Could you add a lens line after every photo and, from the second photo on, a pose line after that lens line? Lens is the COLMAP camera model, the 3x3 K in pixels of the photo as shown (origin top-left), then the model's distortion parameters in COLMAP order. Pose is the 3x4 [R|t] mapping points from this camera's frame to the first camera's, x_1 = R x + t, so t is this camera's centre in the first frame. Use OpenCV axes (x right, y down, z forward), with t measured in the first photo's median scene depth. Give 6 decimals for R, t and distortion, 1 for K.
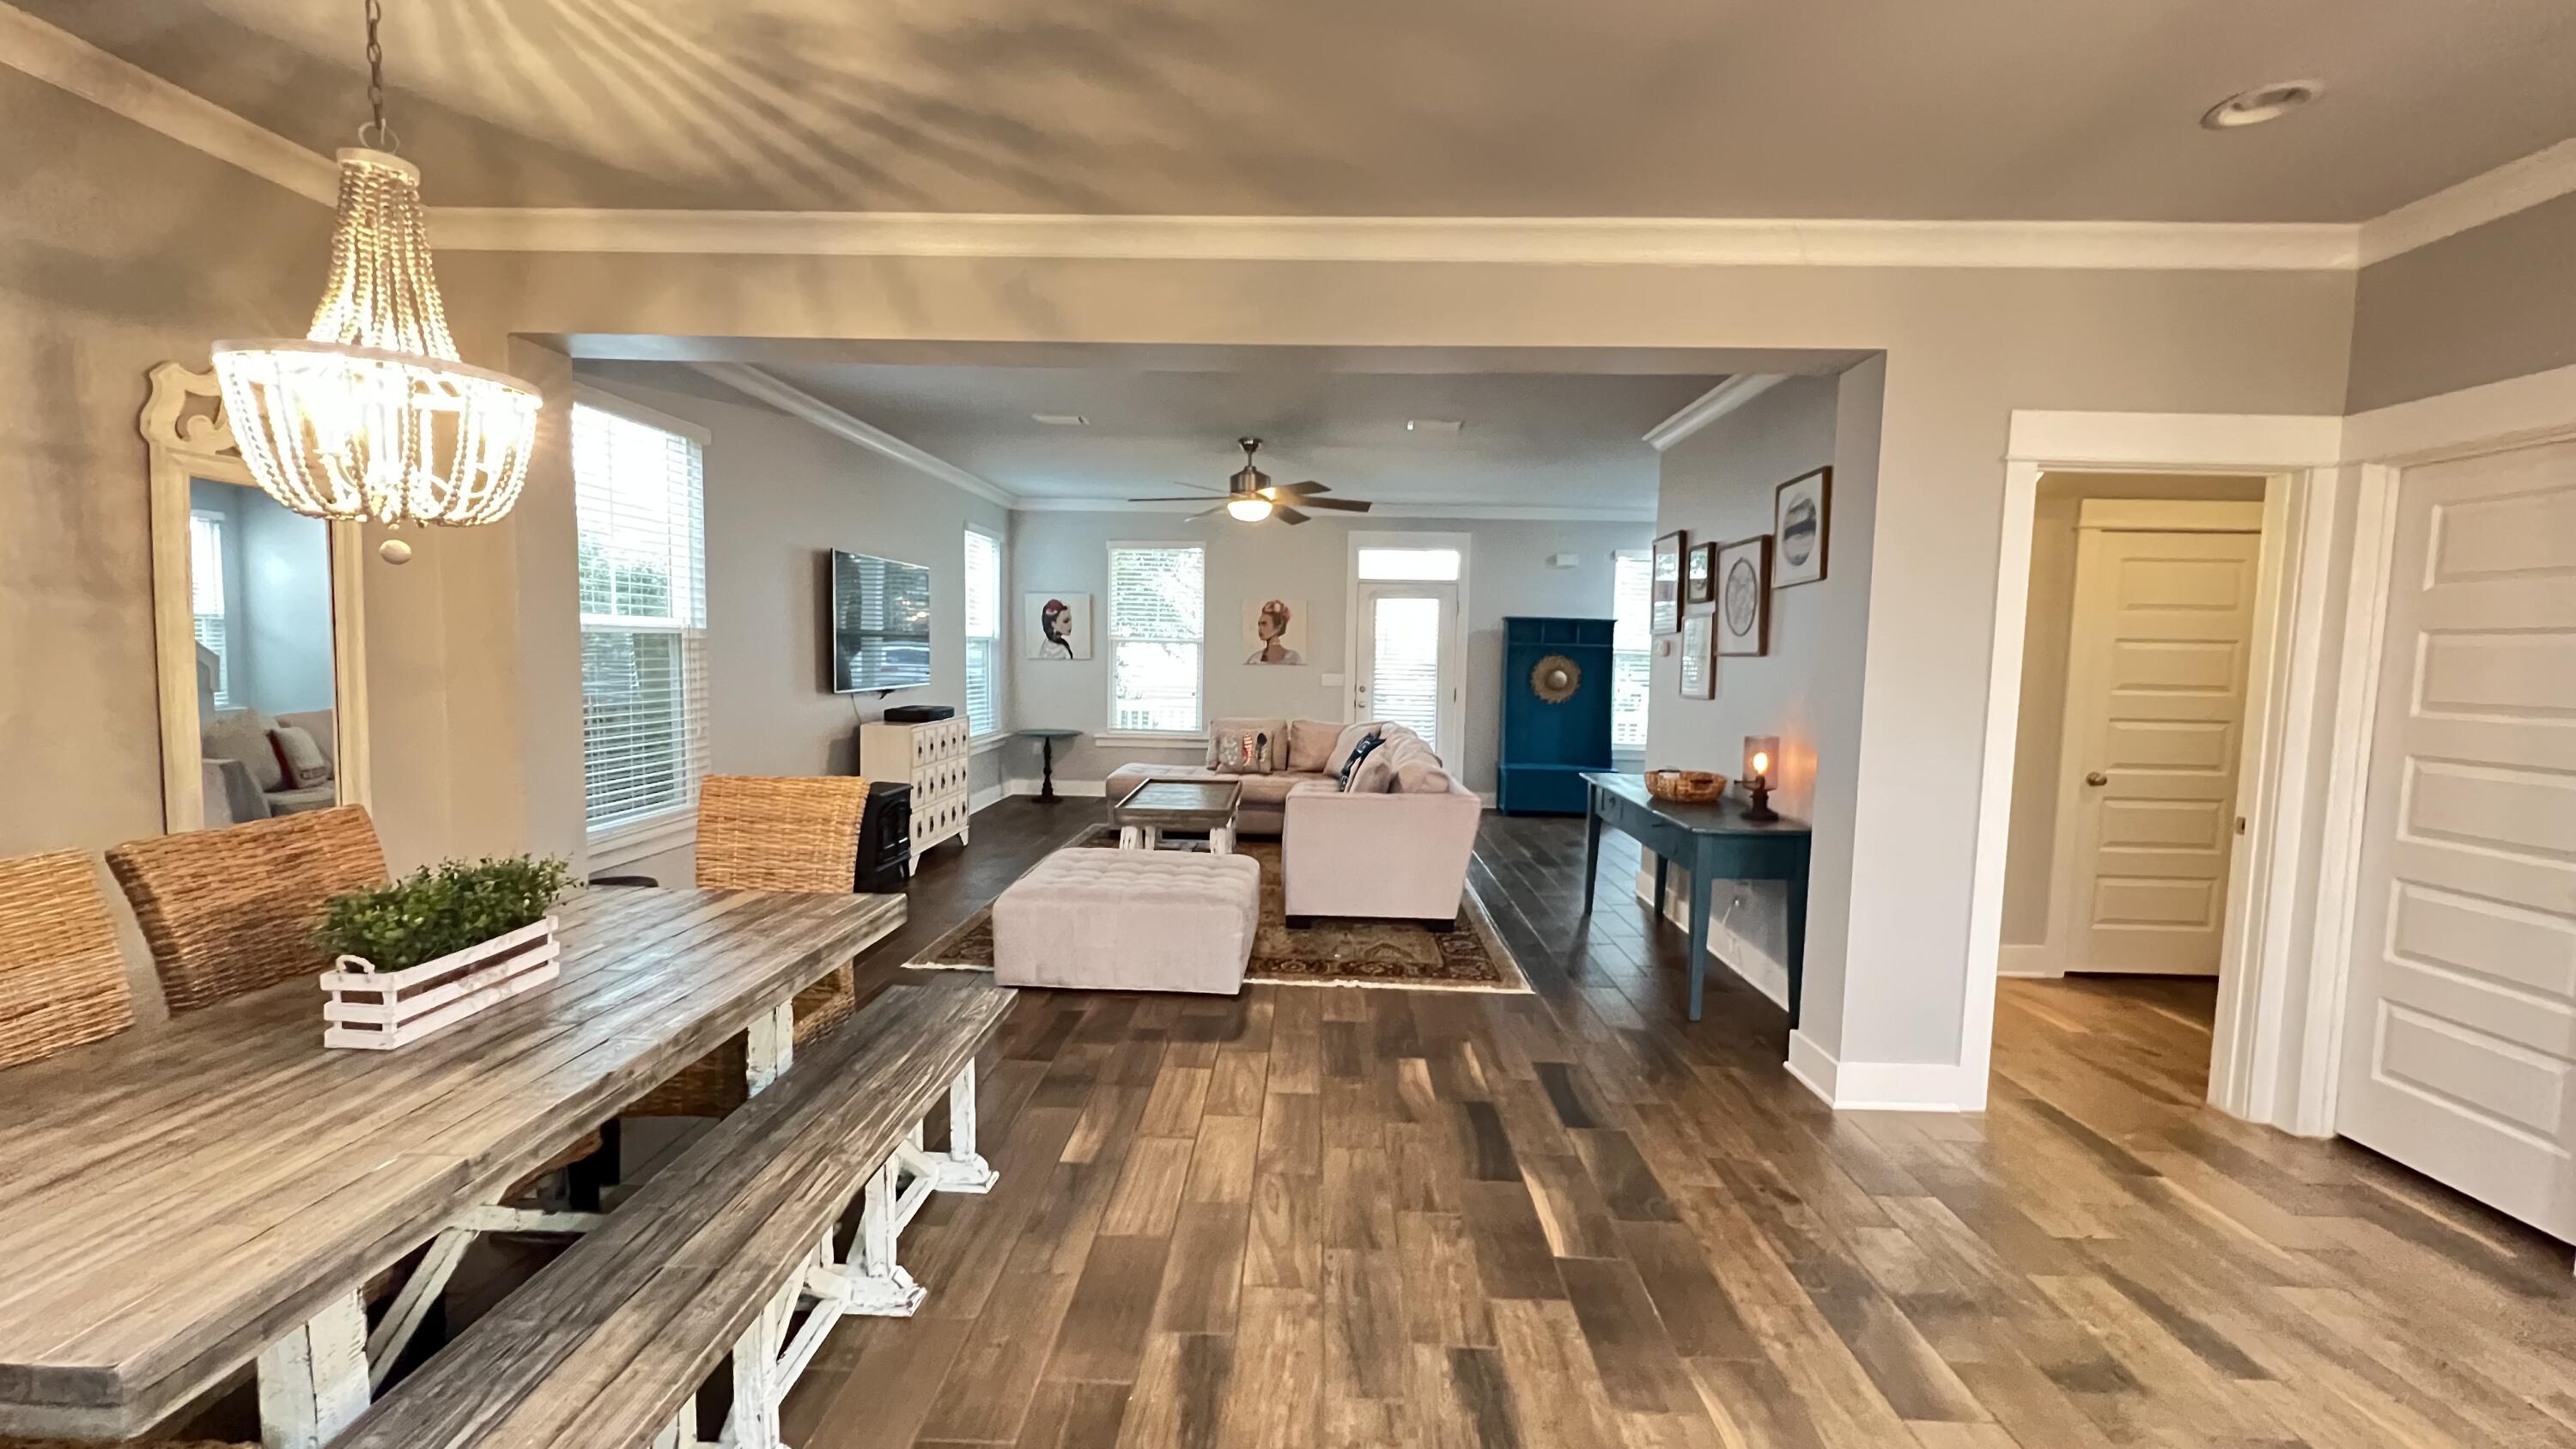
lens RADIAL K [[1026.6, 0, 1287.0], [0, 1026.6, 730.2], [0, 0, 1]] dist [-0.001740, 0.000278]
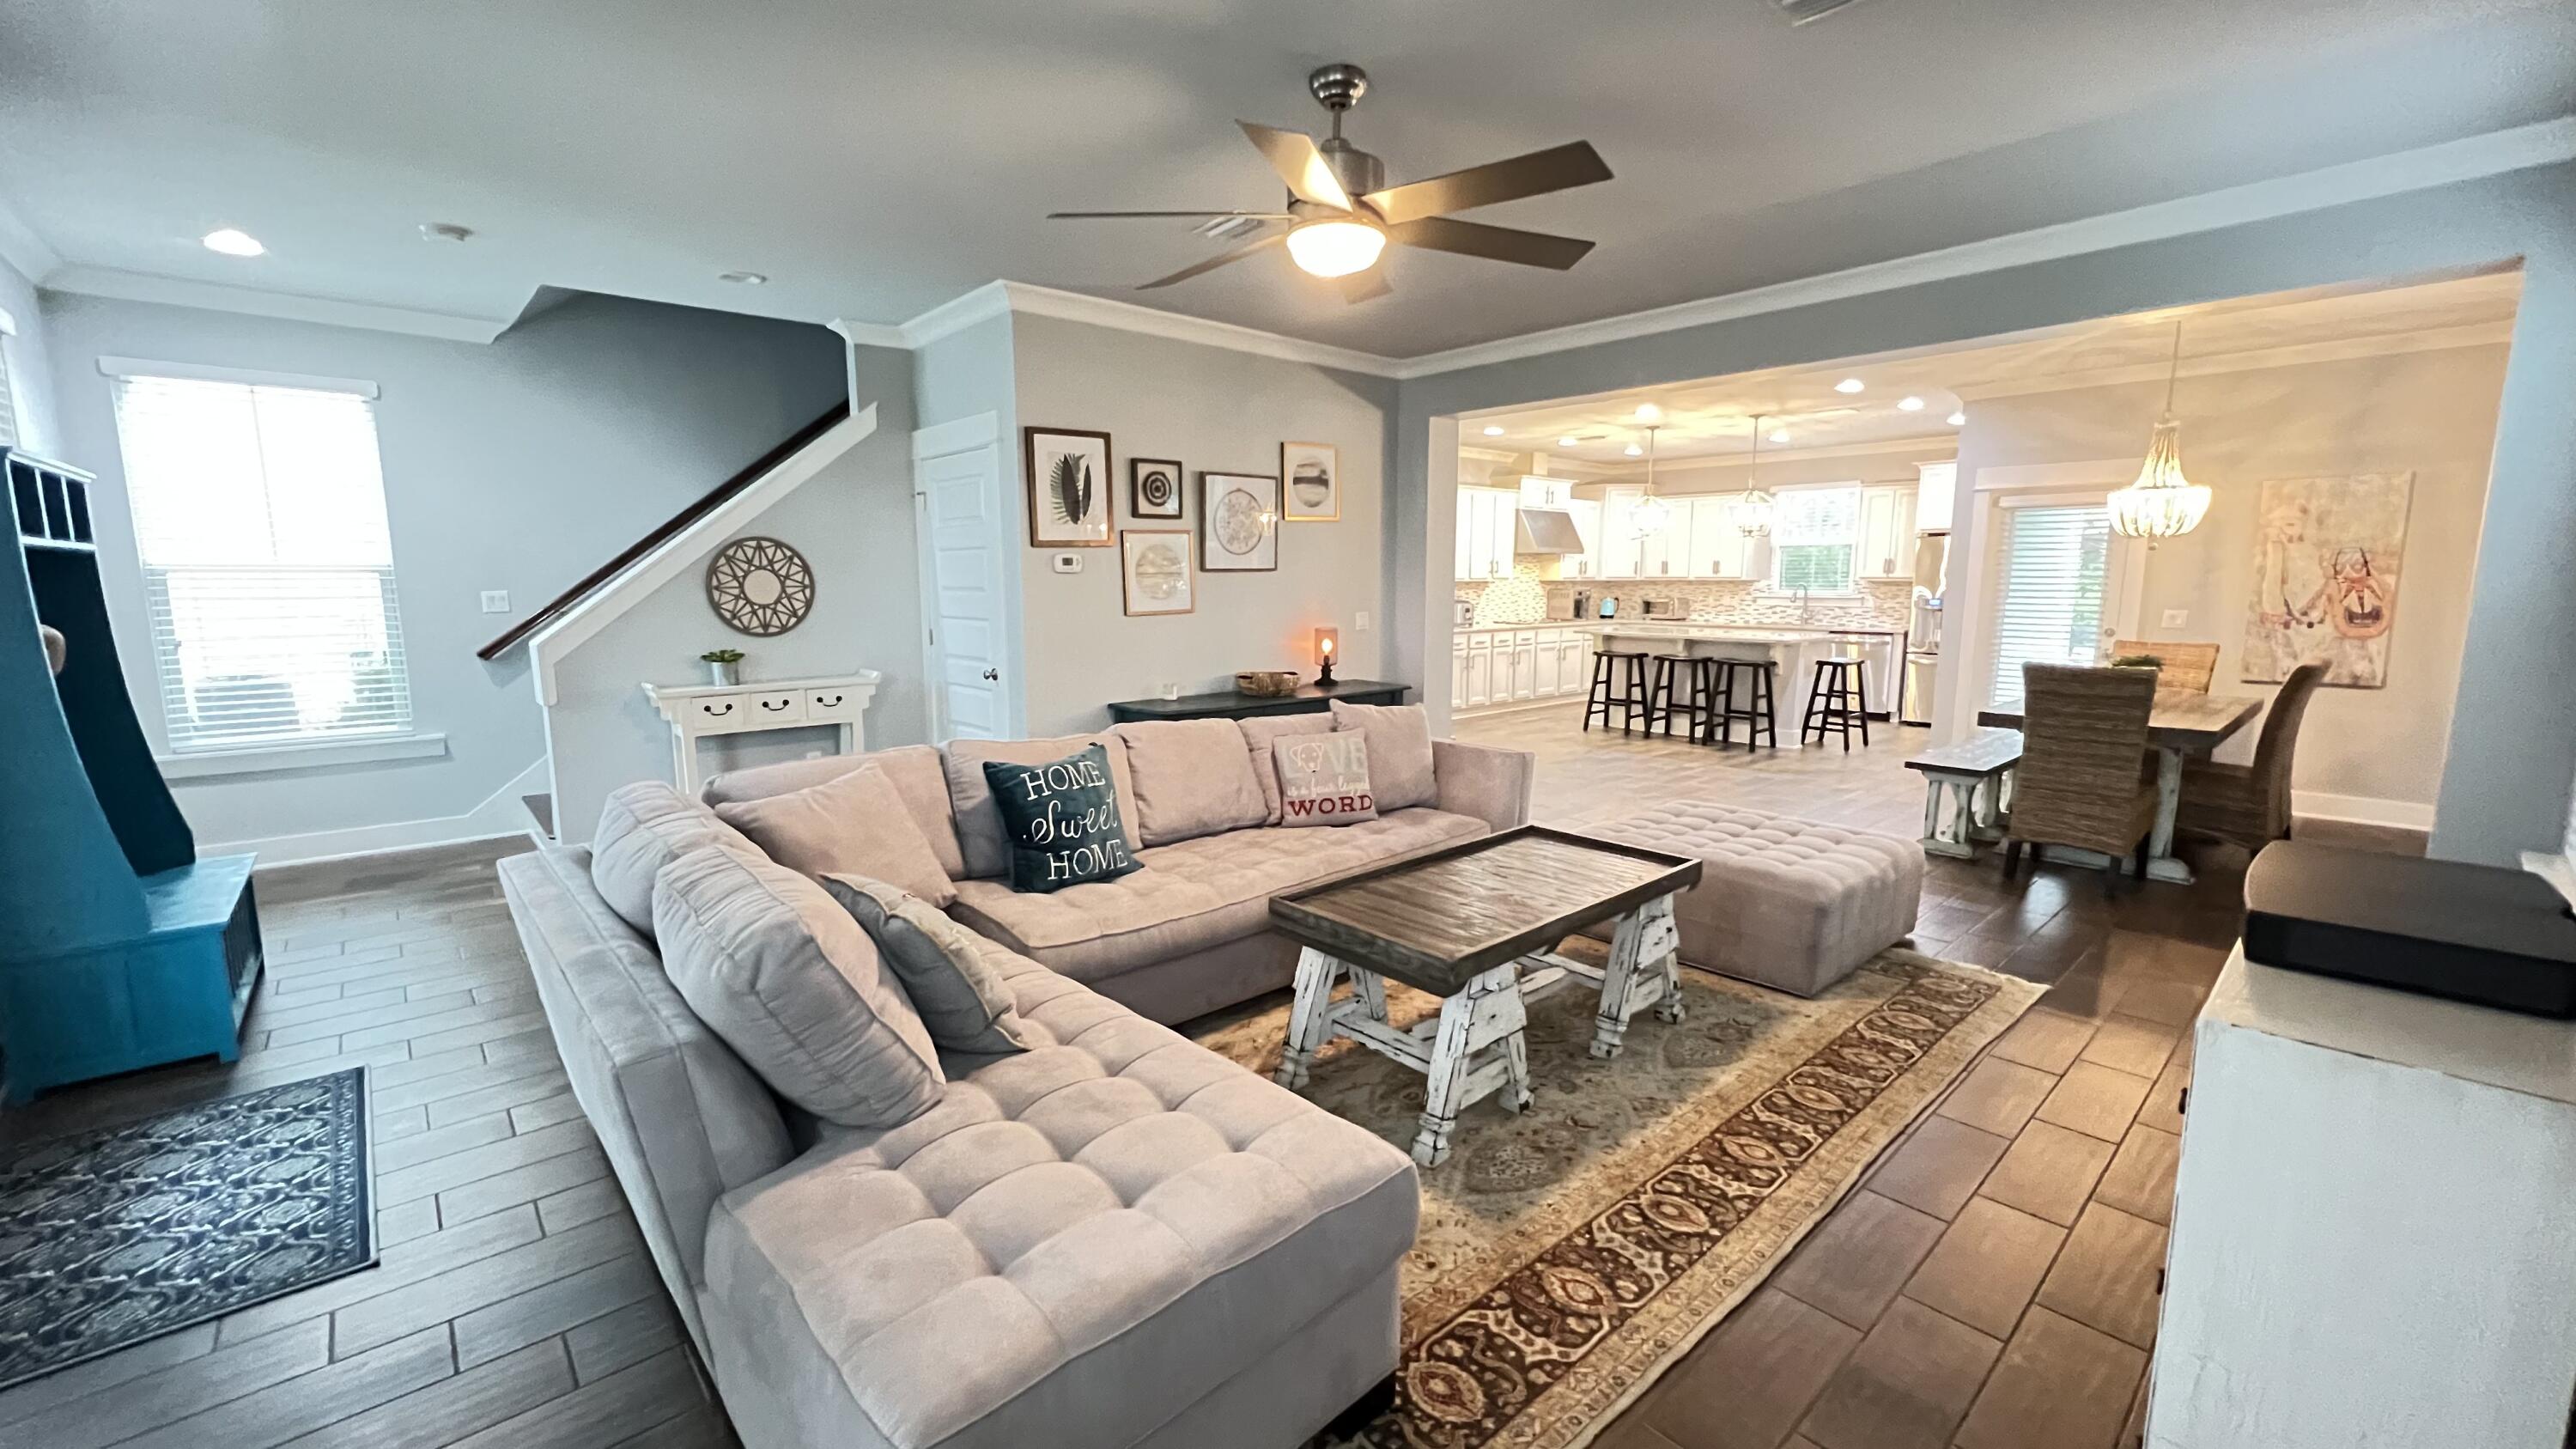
lens RADIAL K [[1026.6, 0, 1285.4], [0, 1026.6, 735.0], [0, 0, 1]] dist [-0.001740, 0.000278]
pose [[-0.695642, -0.124747, 0.707474, -0.421128], [0.047271, 0.974725, 0.218351, -0.134771], [-0.716832, 0.185337, -0.672163, 1.661897]]
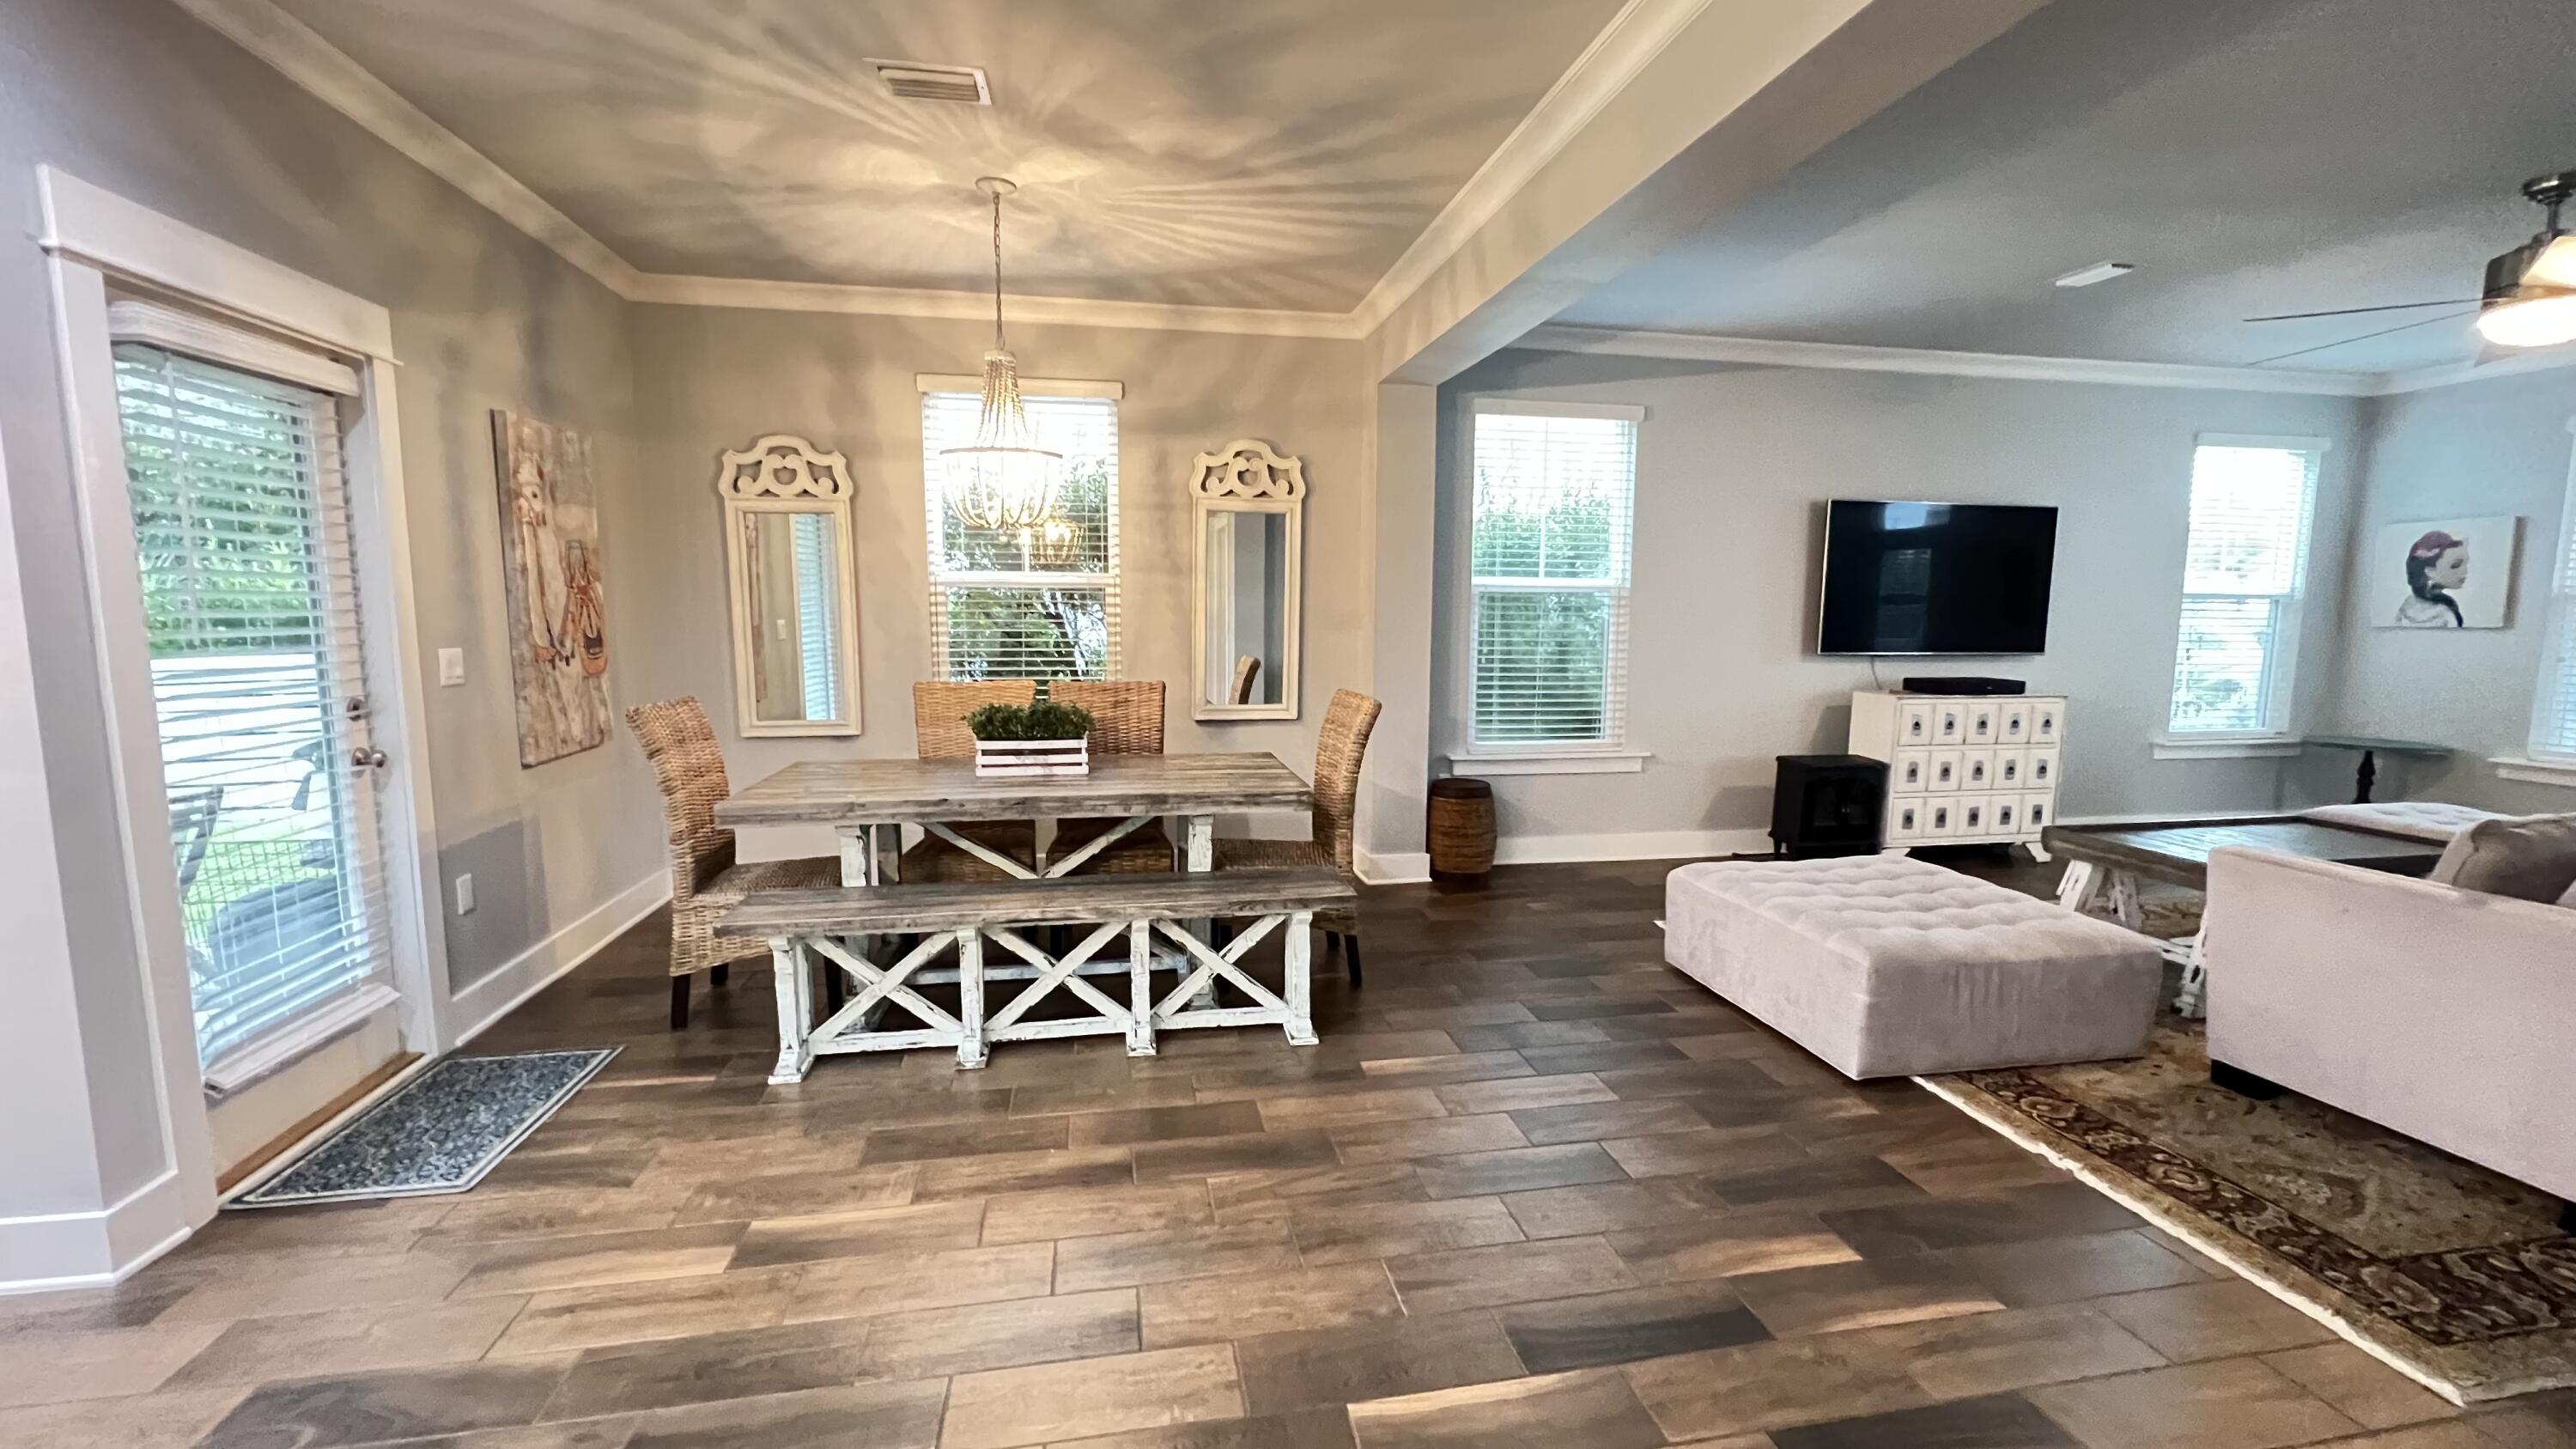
lens RADIAL K [[1026.6, 0, 1288.2], [0, 1026.6, 731.1], [0, 0, 1]] dist [-0.001740, 0.000278]
pose [[0.215090, 0.098698, -0.971594, 0.428895], [-0.082297, 0.993173, 0.082672, -0.004241], [0.973121, 0.062177, 0.221744, 0.369175]]
